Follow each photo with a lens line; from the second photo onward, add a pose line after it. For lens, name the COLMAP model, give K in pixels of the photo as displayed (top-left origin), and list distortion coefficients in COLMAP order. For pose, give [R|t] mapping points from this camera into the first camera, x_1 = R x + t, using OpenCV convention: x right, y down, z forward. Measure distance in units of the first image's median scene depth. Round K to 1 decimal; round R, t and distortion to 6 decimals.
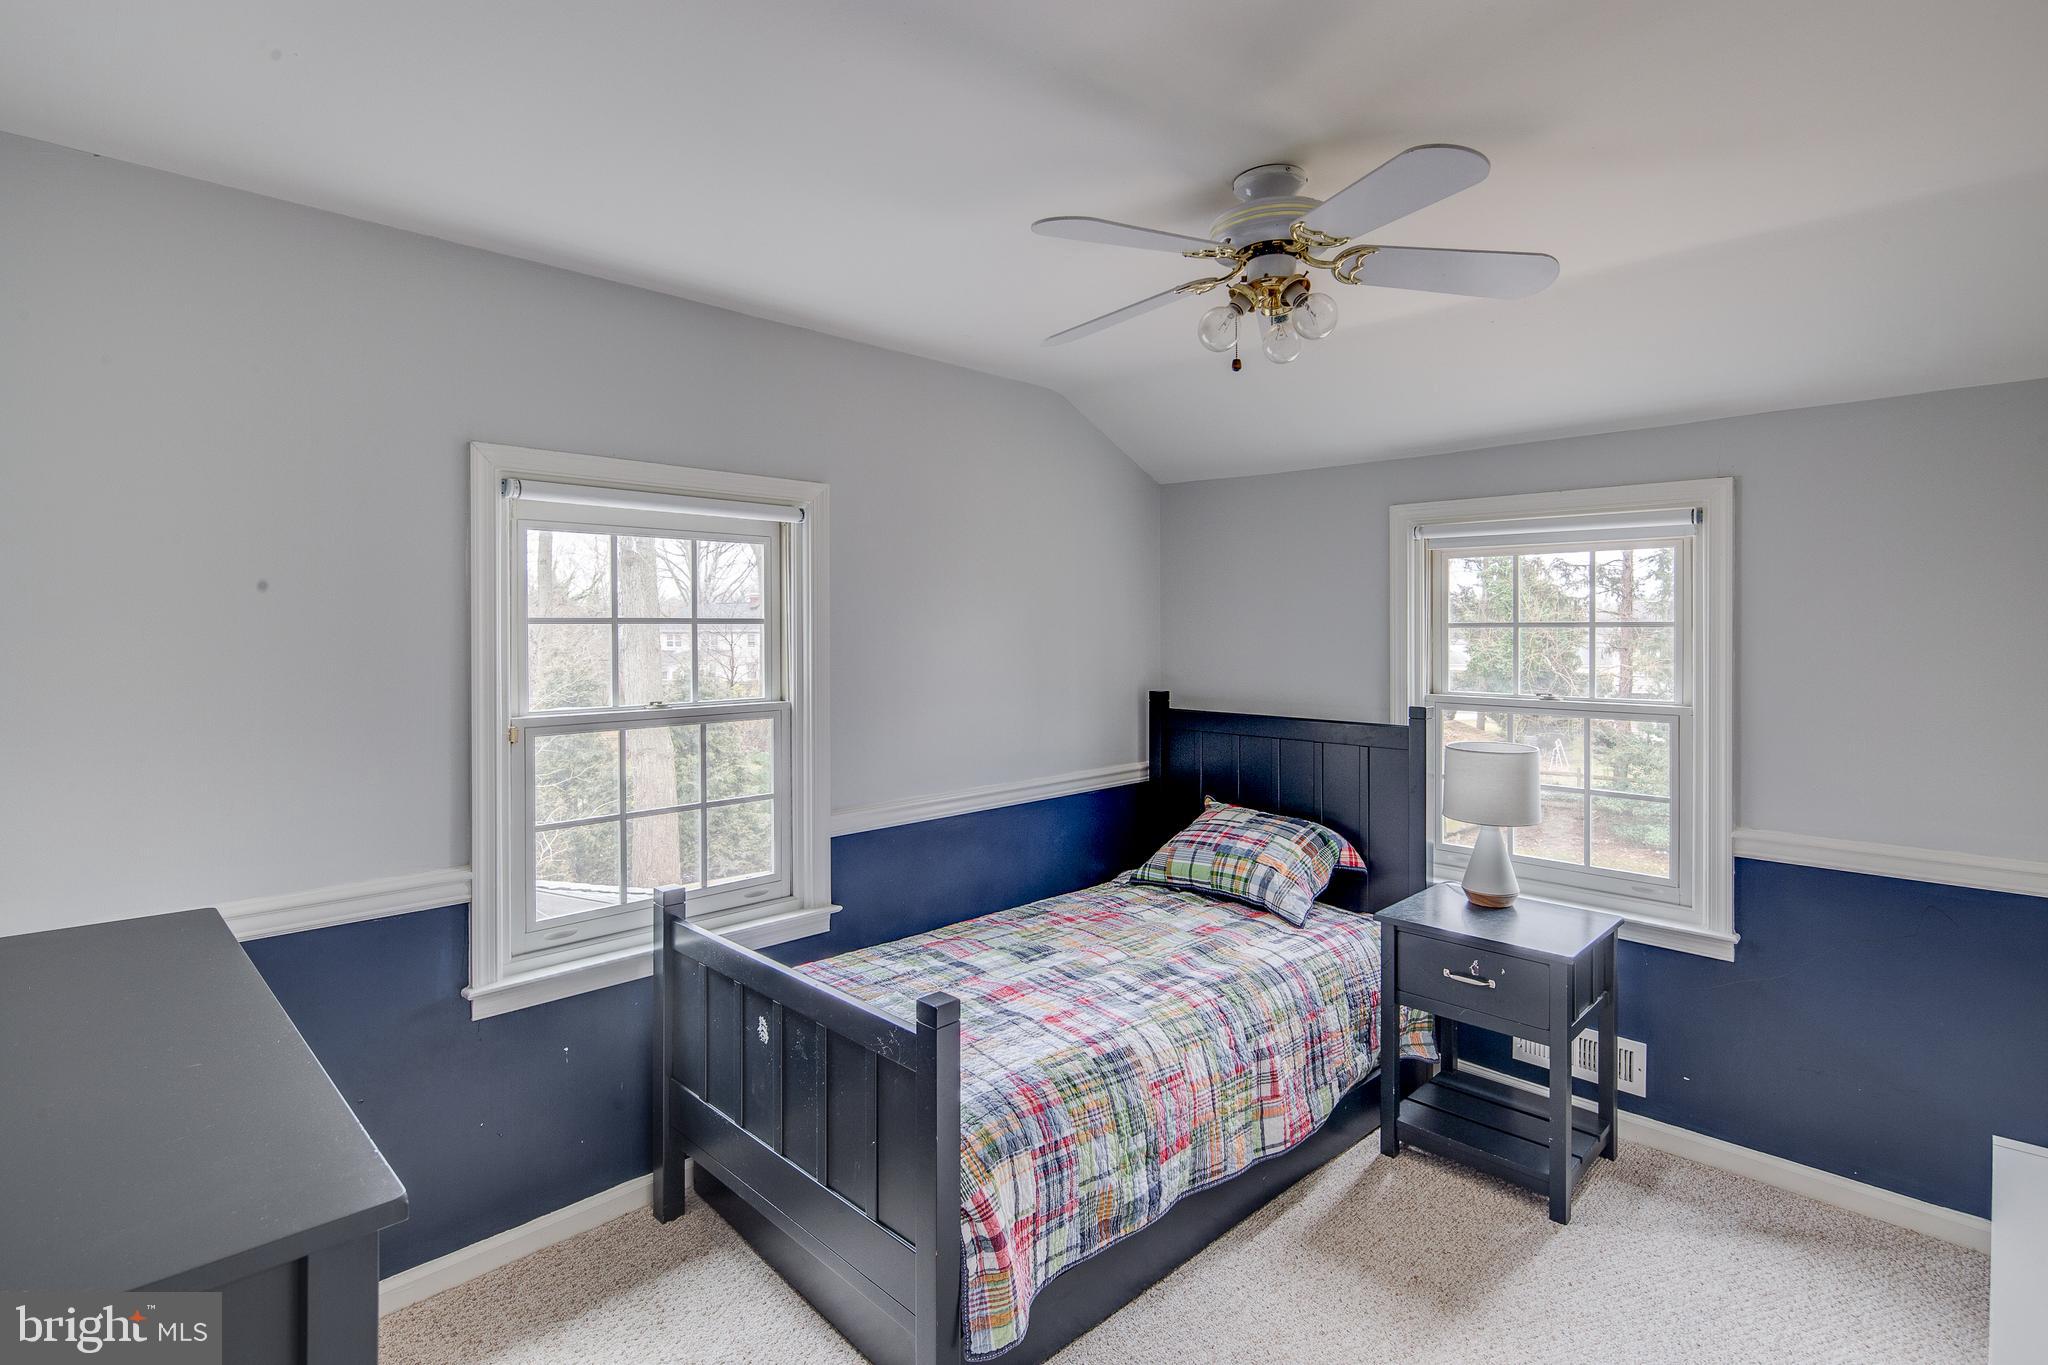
lens RADIAL K [[990.7, 0, 1024.4], [0, 990.7, 629.3], [0, 0, 1]] dist [0.004251, -0.002347]
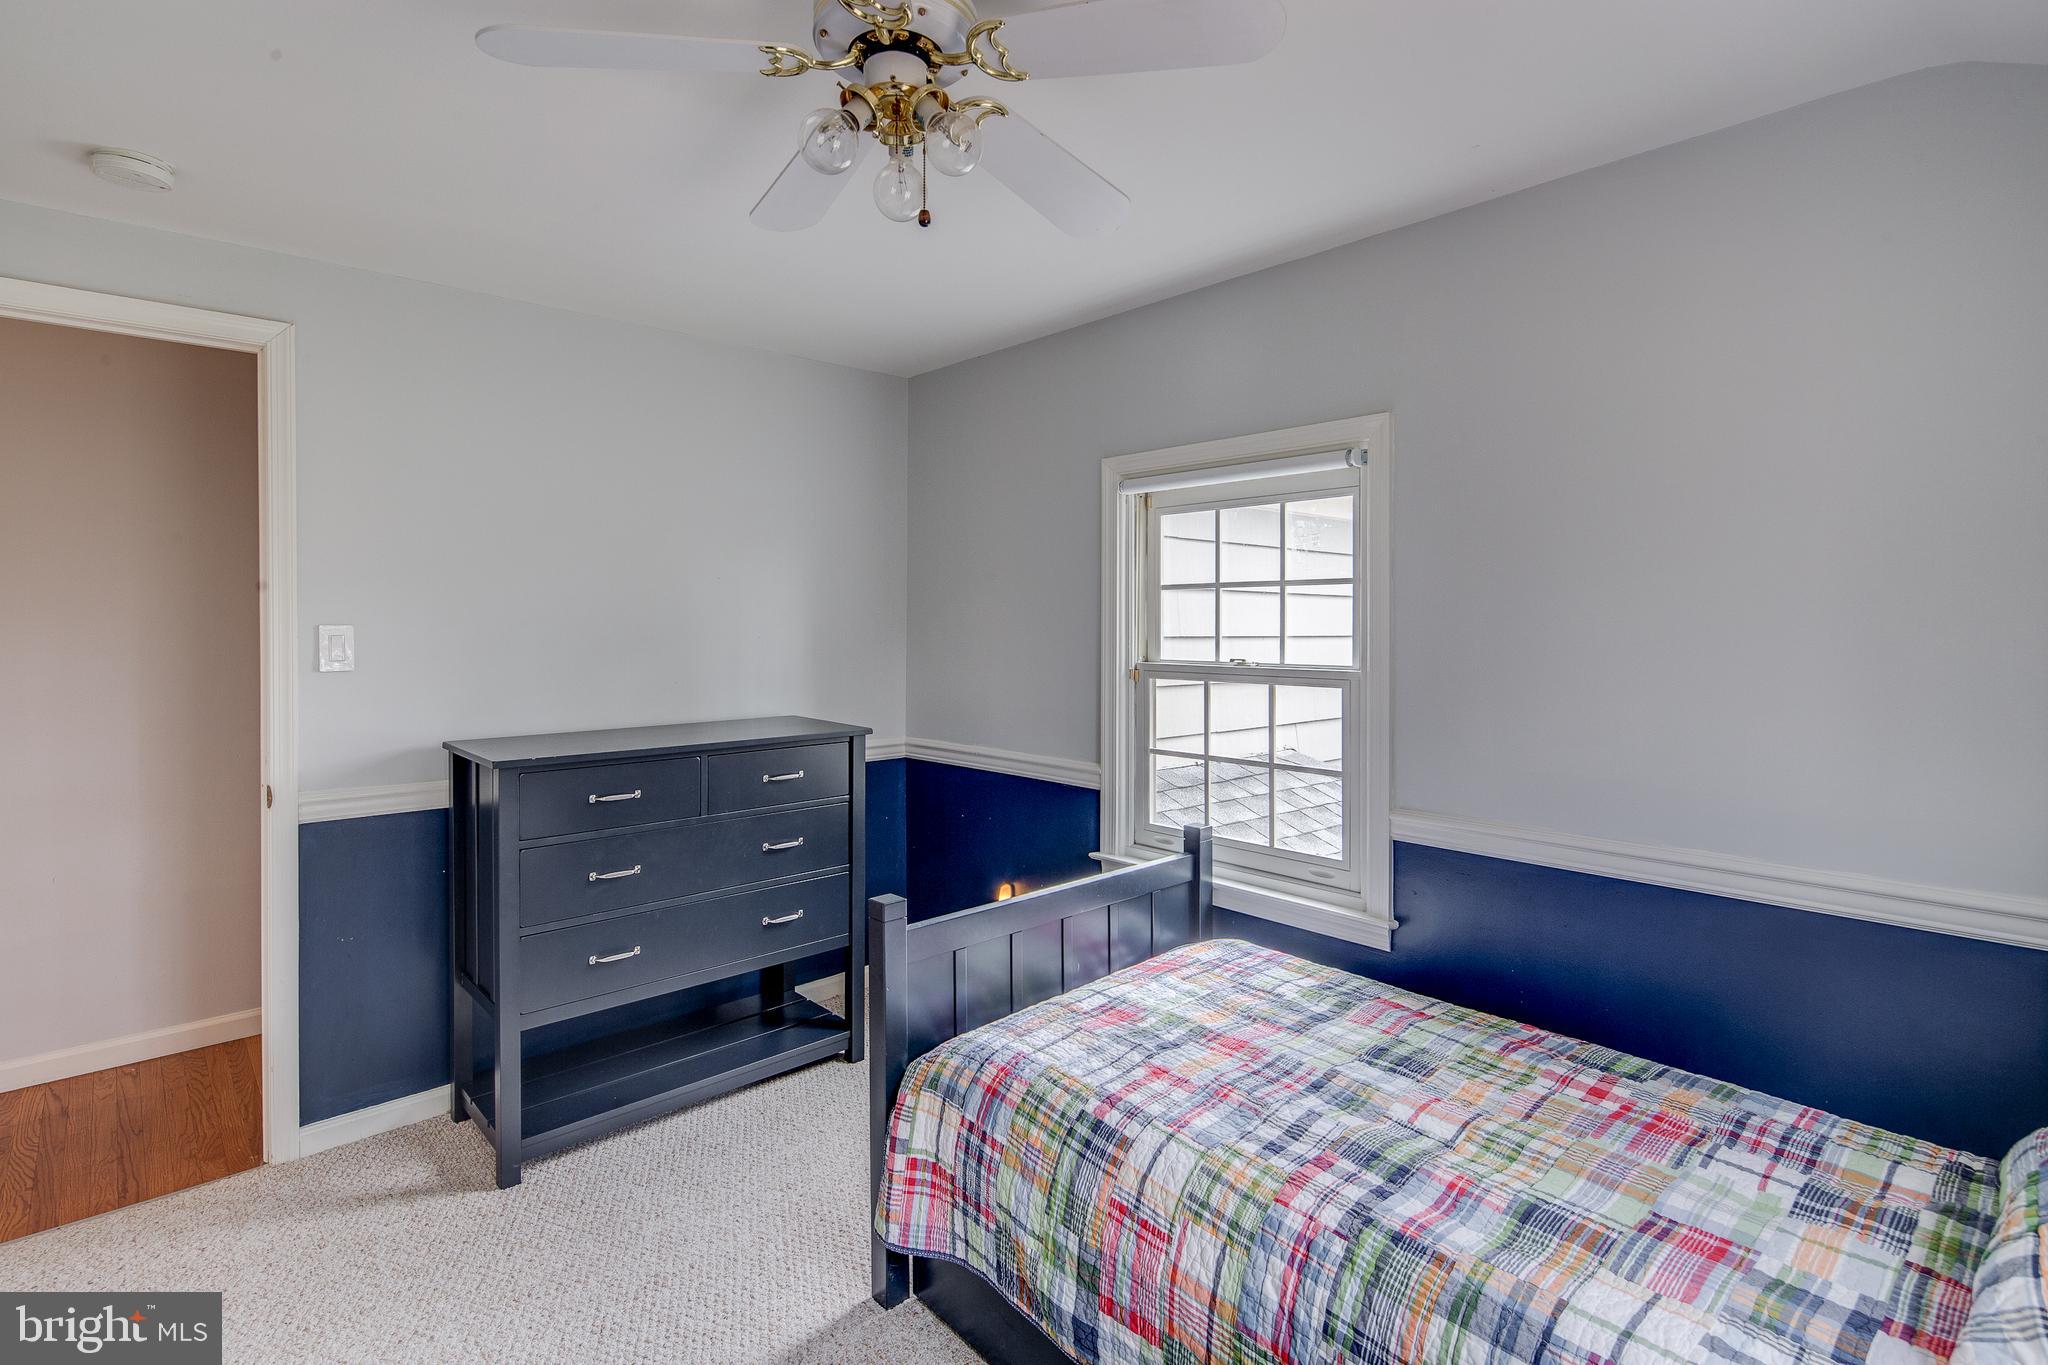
lens RADIAL K [[990.7, 0, 1027.6], [0, 990.7, 625.1], [0, 0, 1]] dist [0.004251, -0.002347]
pose [[-0.035930, 0.005452, -0.999339, 0.793678], [-0.003628, 0.999978, 0.005586, 0.033367], [0.999348, 0.003826, -0.035909, 0.896314]]
